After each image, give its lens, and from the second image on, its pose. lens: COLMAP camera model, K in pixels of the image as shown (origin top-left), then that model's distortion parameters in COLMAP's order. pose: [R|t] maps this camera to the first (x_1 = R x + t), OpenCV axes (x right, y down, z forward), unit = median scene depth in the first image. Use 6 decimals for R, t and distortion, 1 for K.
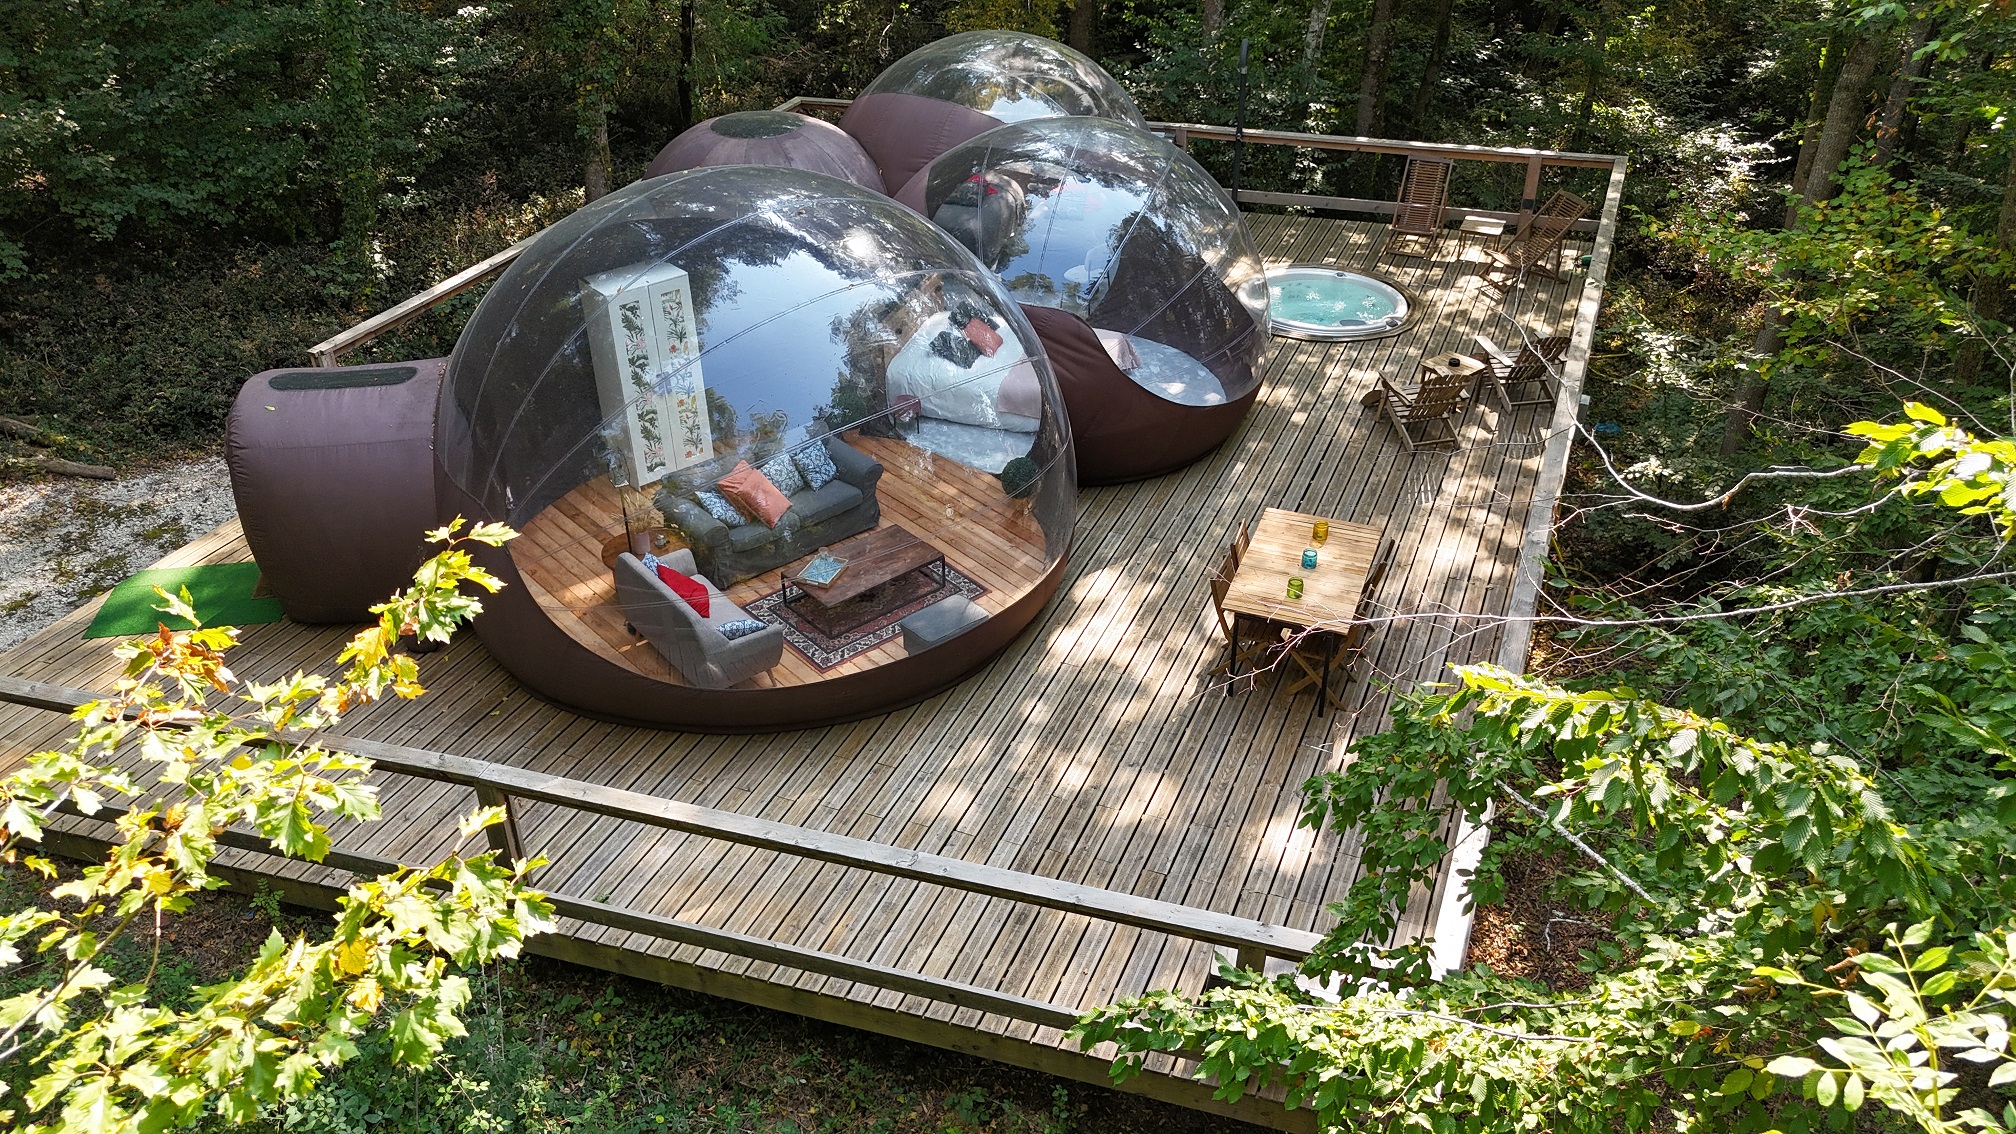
lens RADIAL K [[1441.0, 0, 1008.0], [0, 1441.0, 567.0], [0, 0, 1]] dist [0.066858, -0.123299]
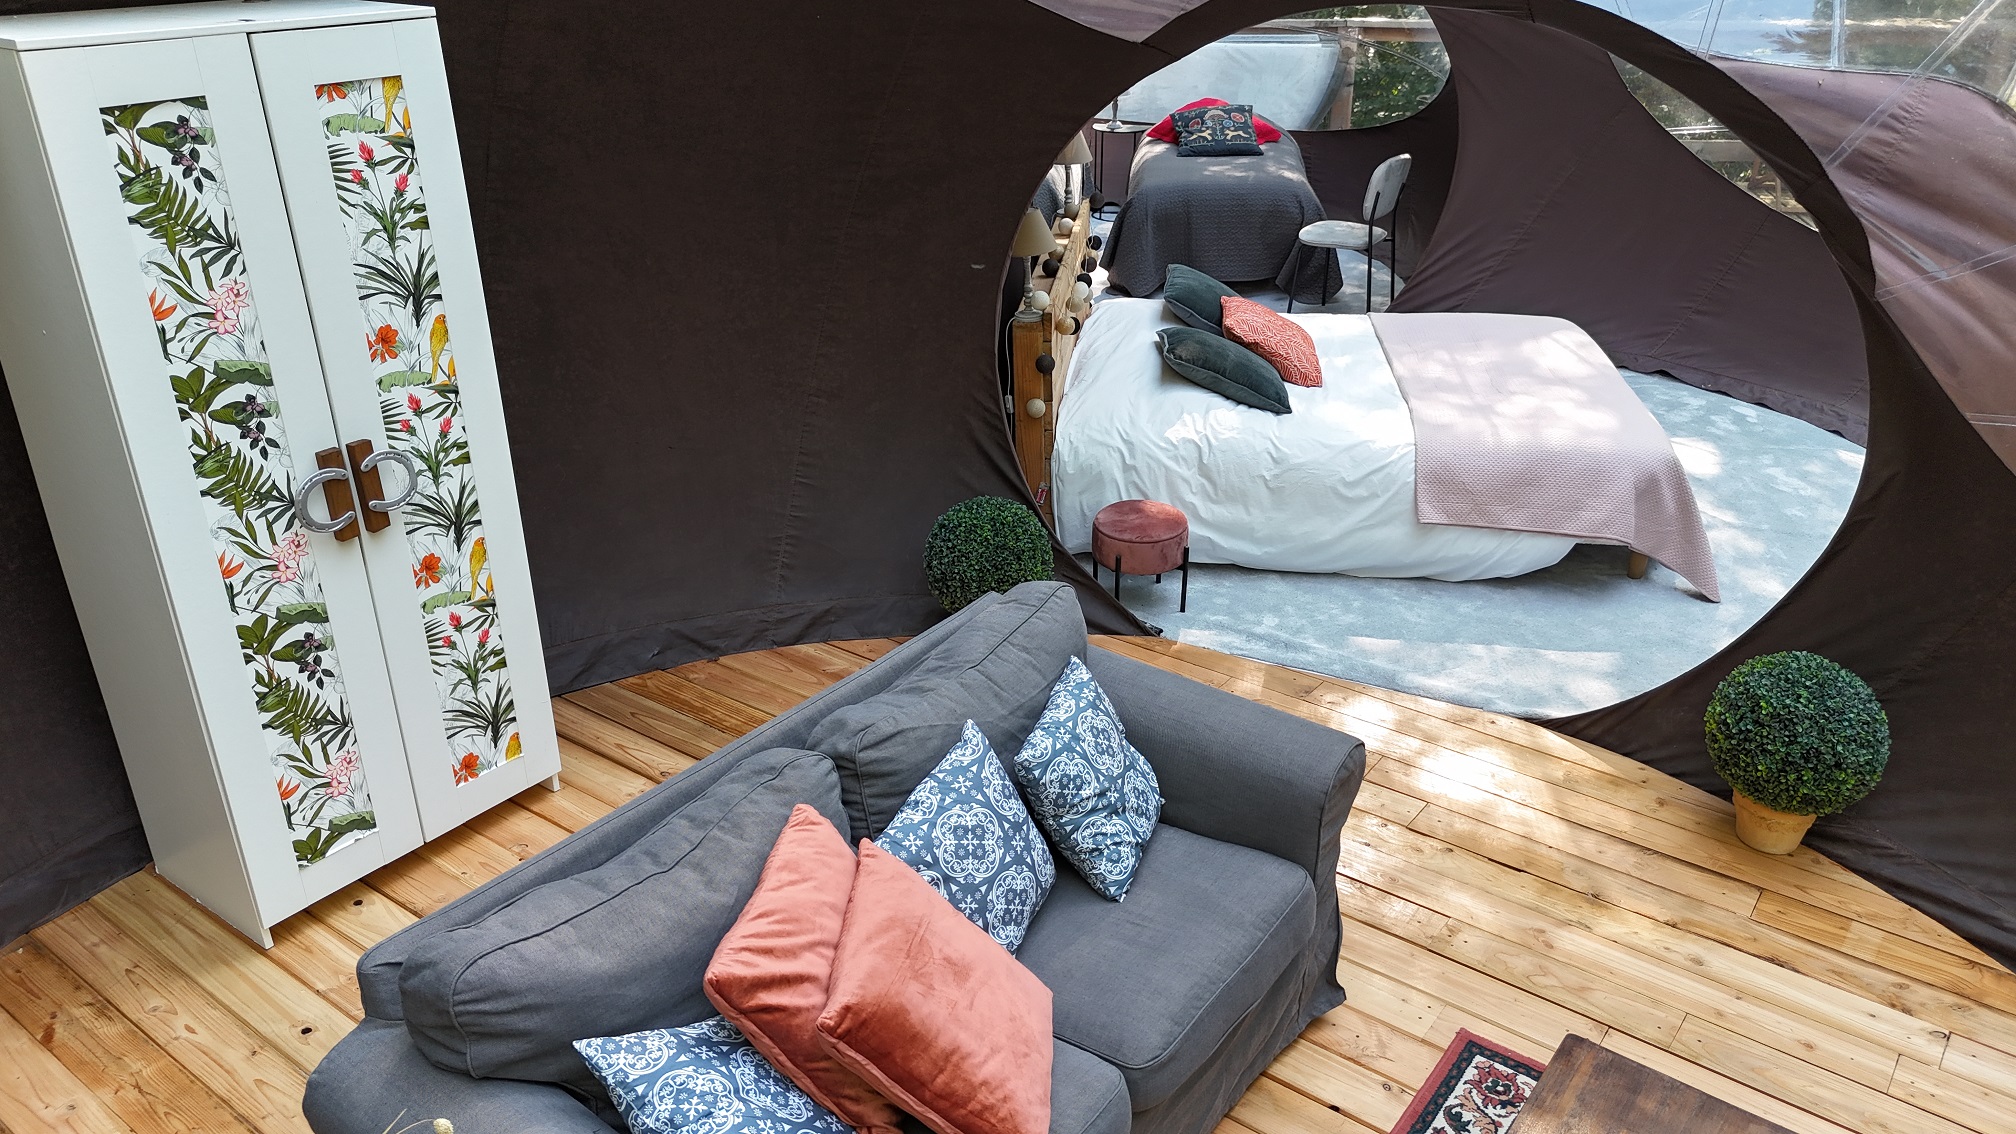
lens RADIAL K [[1441.0, 0, 1008.0], [0, 1441.0, 567.0], [0, 0, 1]] dist [0.066858, -0.123299]
pose [[0.978683, -0.084513, 0.187184, -0.177665], [0.108510, 0.986593, -0.121899, -0.073633], [-0.174372, 0.139612, 0.974732, 0.749479]]
